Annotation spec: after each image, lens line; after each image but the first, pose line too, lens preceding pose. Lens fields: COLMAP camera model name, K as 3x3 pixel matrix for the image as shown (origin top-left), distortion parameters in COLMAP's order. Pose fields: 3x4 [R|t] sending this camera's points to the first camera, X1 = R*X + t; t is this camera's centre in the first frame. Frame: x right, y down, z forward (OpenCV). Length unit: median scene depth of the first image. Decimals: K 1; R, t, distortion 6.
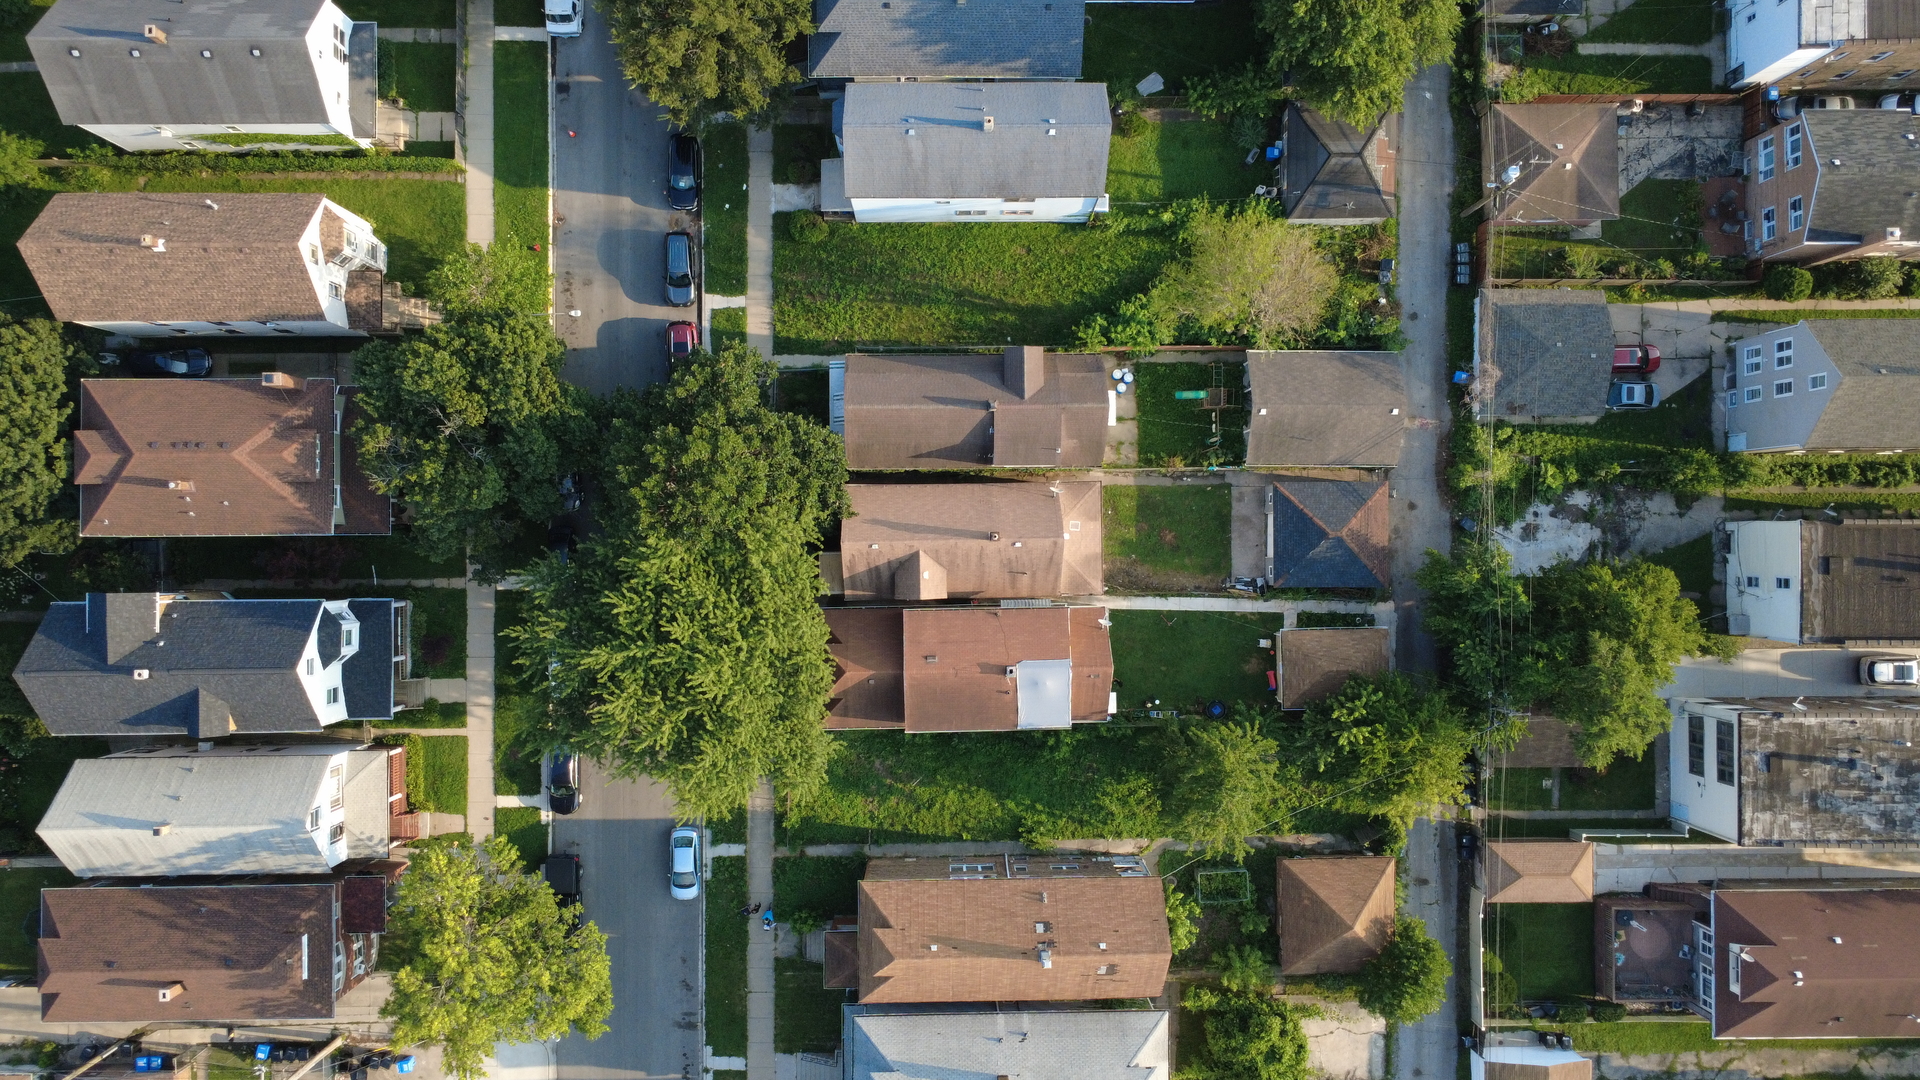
lens RADIAL K [[1359.9, 0, 959.6], [0, 1359.9, 538.3], [0, 0, 1]] dist [-0.007237, 0.001695]
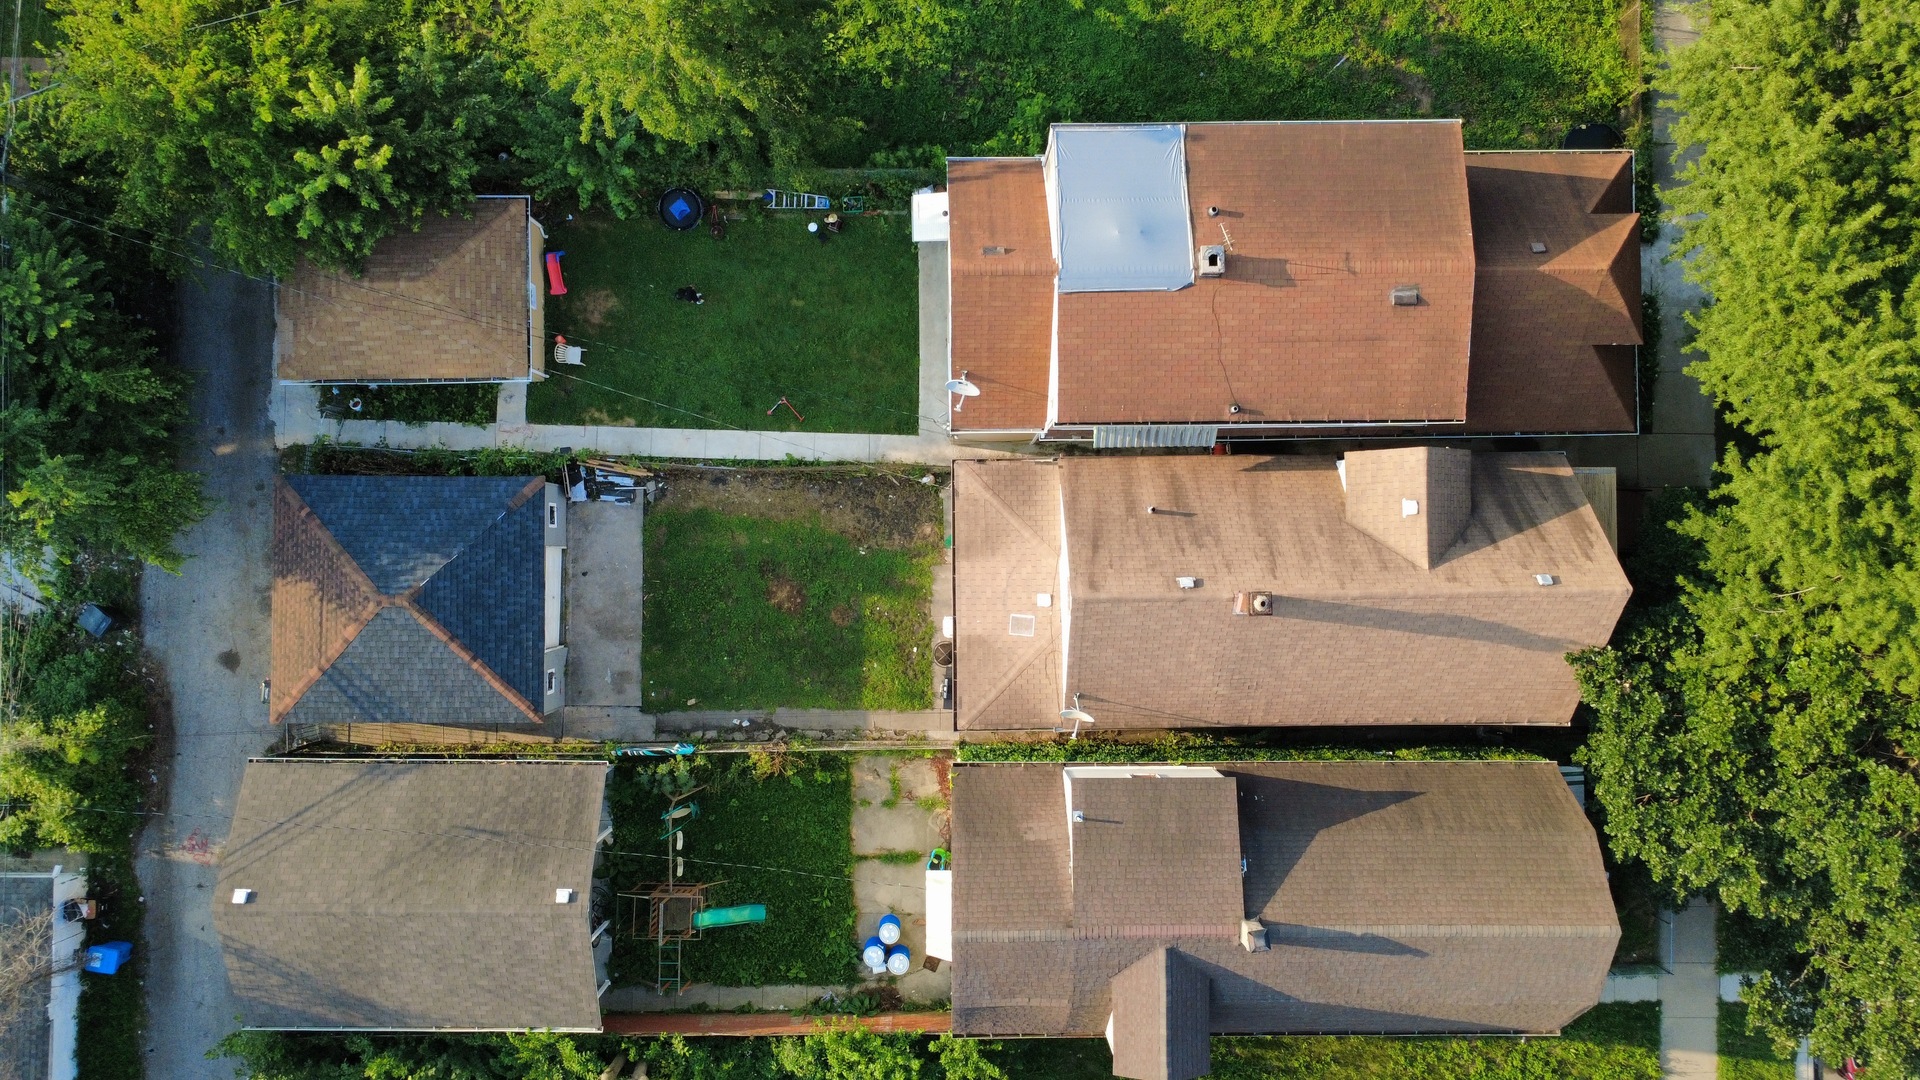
lens RADIAL K [[1359.9, 0, 960.4], [0, 1359.9, 537.0], [0, 0, 1]] dist [-0.007237, 0.001695]
pose [[-0.999143, -0.006917, -0.040803, 0.115479], [0.005832, -0.999627, 0.026666, 0.006190], [-0.040972, 0.026406, 0.998811, 0.557088]]
